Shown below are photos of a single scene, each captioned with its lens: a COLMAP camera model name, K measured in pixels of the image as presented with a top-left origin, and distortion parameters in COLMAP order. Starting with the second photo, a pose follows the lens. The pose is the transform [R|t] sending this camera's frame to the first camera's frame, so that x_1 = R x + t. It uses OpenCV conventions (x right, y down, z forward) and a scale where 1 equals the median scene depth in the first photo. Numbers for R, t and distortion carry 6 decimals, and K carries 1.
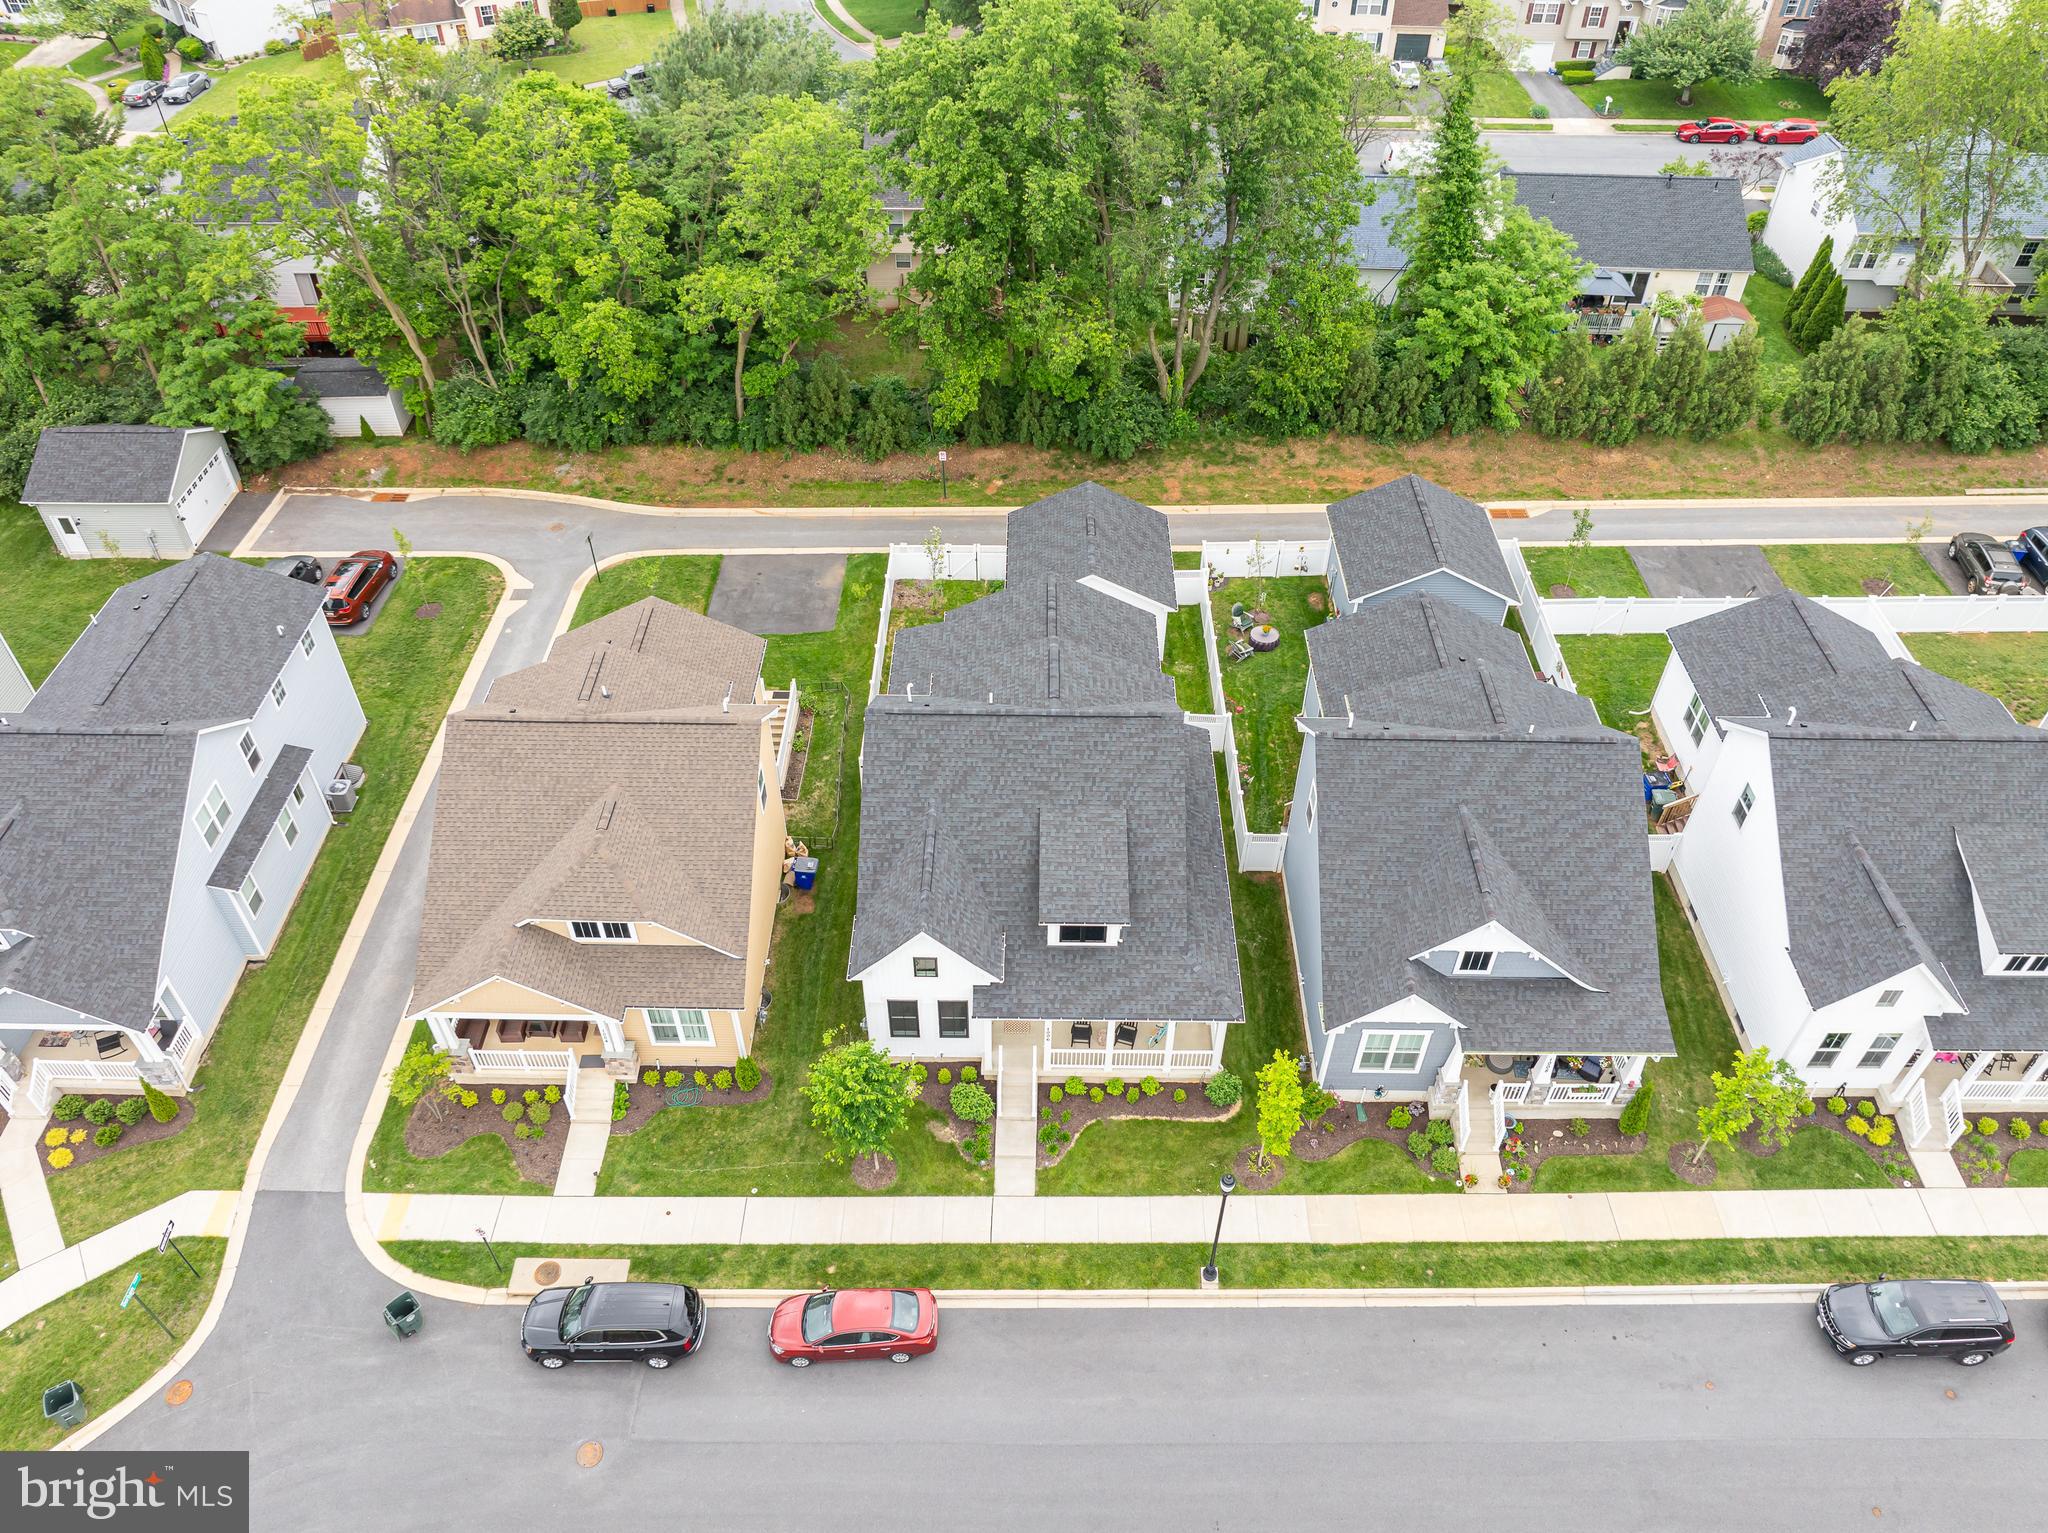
lens RADIAL K [[1455.1, 0, 1025.1], [0, 1455.1, 760.2], [0, 0, 1]] dist [-0.053724, 0.021938]
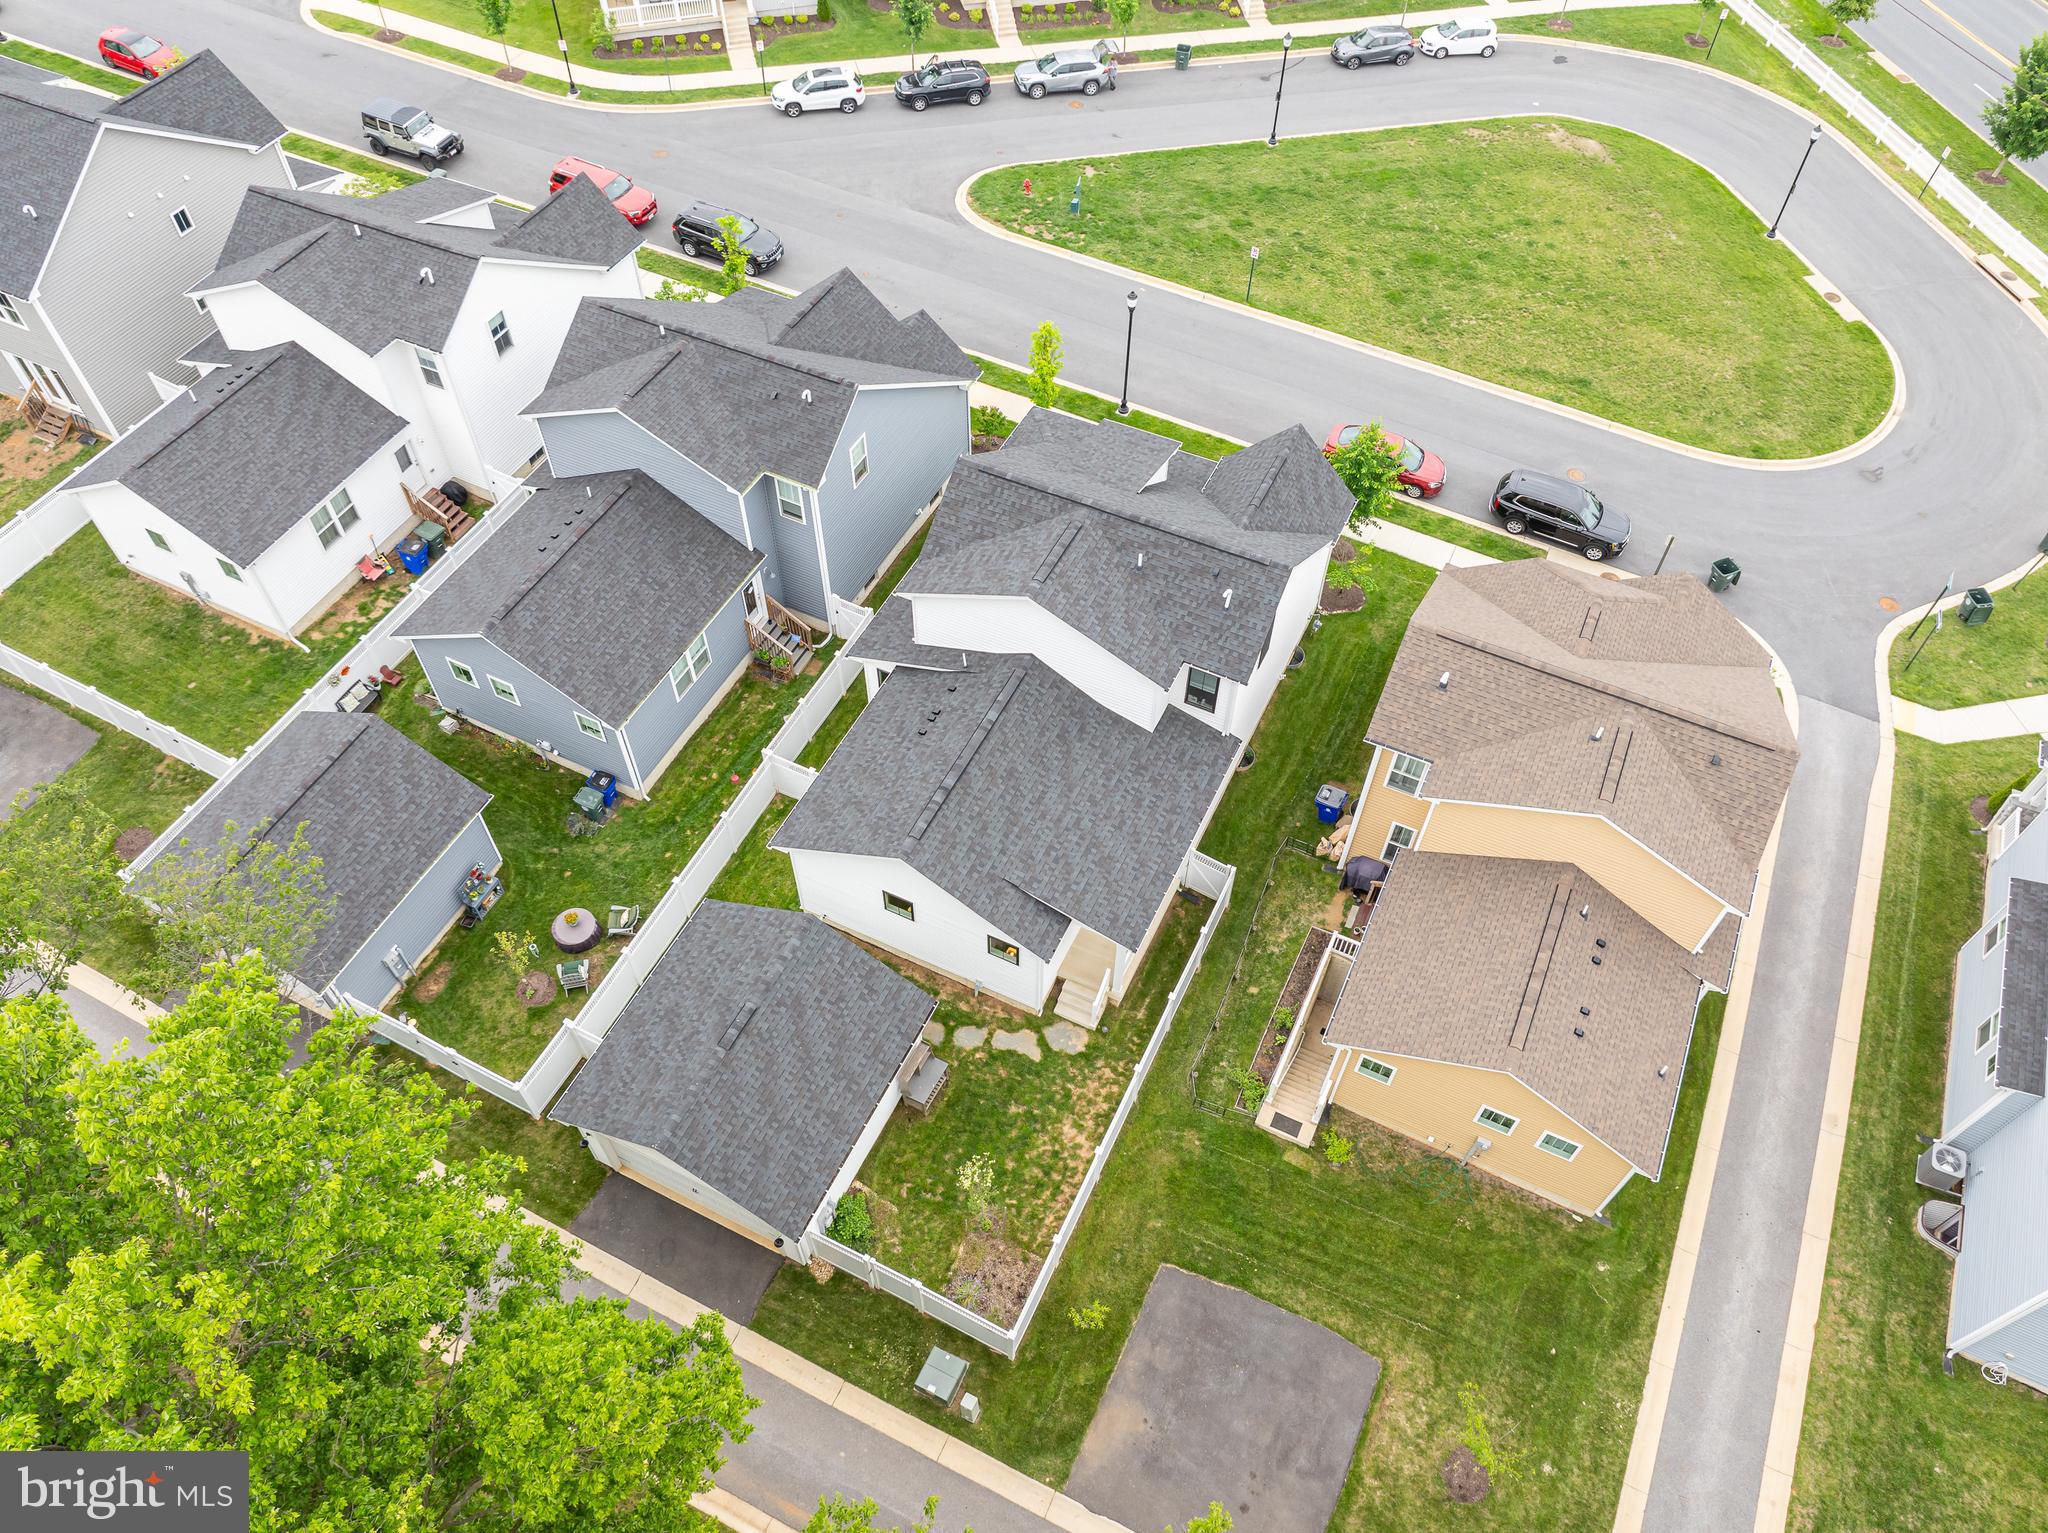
lens RADIAL K [[1455.1, 0, 1029.7], [0, 1455.1, 765.2], [0, 0, 1]] dist [-0.053724, 0.021938]
pose [[-0.906311, -0.343365, 0.246374, -0.228124], [0.276685, -0.041435, 0.960067, -0.932512], [-0.319445, 0.938288, 0.132557, 1.089034]]
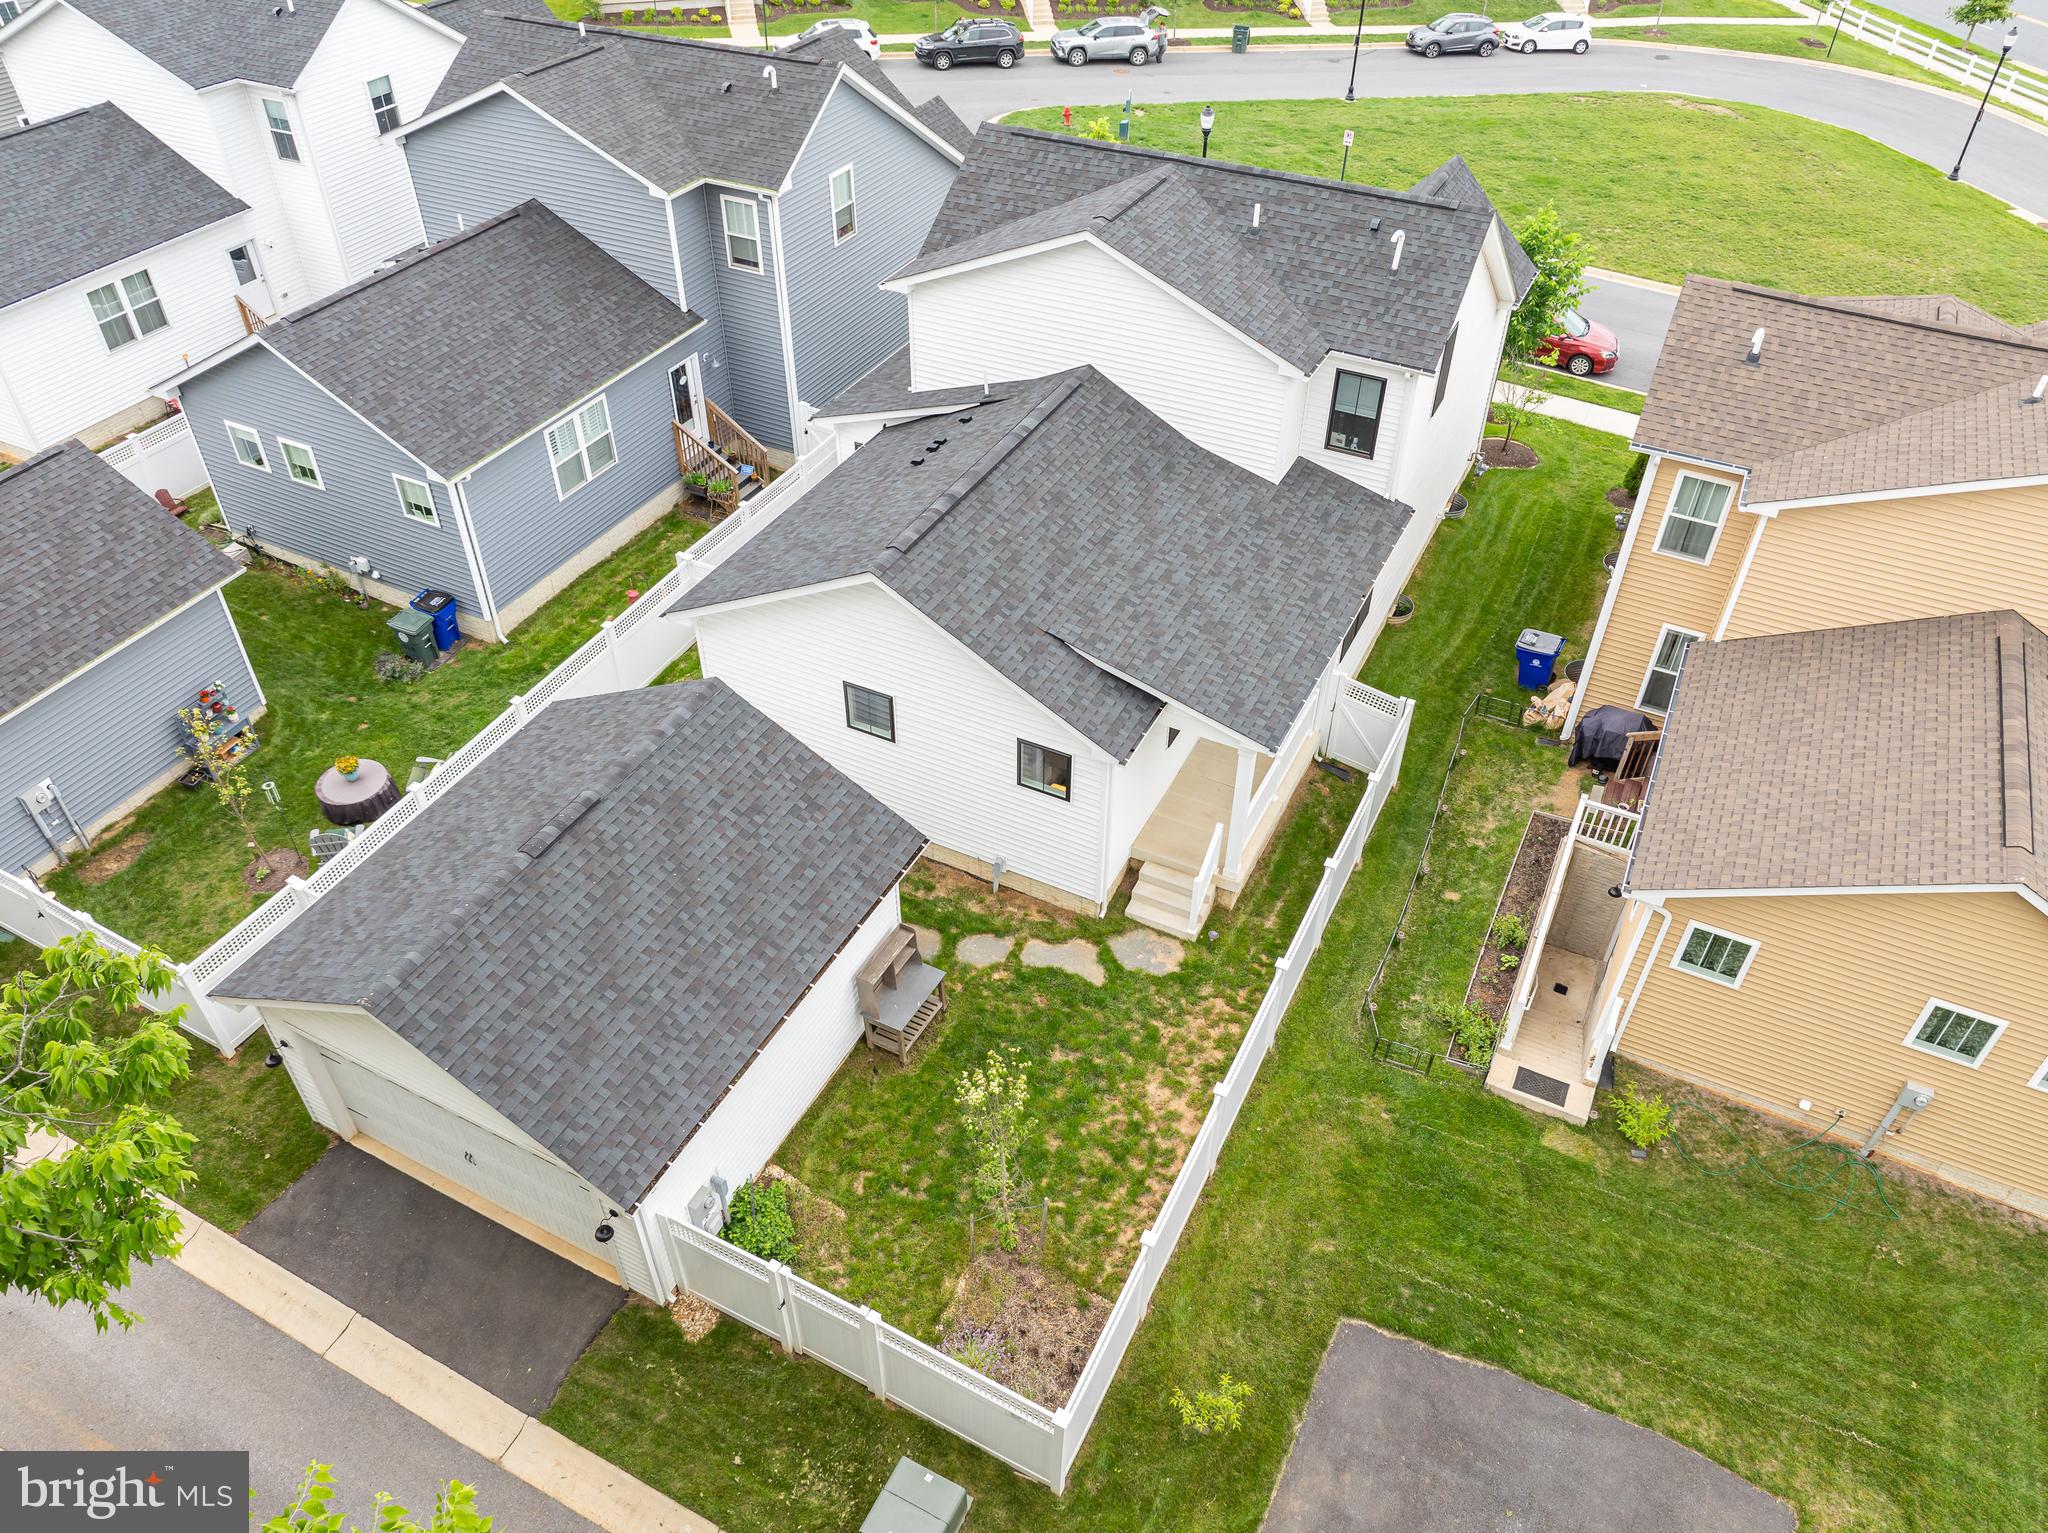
lens RADIAL K [[1455.1, 0, 1026.4], [0, 1455.1, 767.1], [0, 0, 1]] dist [-0.053724, 0.021938]
pose [[-0.899078, -0.296091, 0.322473, -0.196428], [0.288677, 0.152803, 0.945155, -0.592735], [-0.329127, 0.942858, -0.051907, 1.339292]]
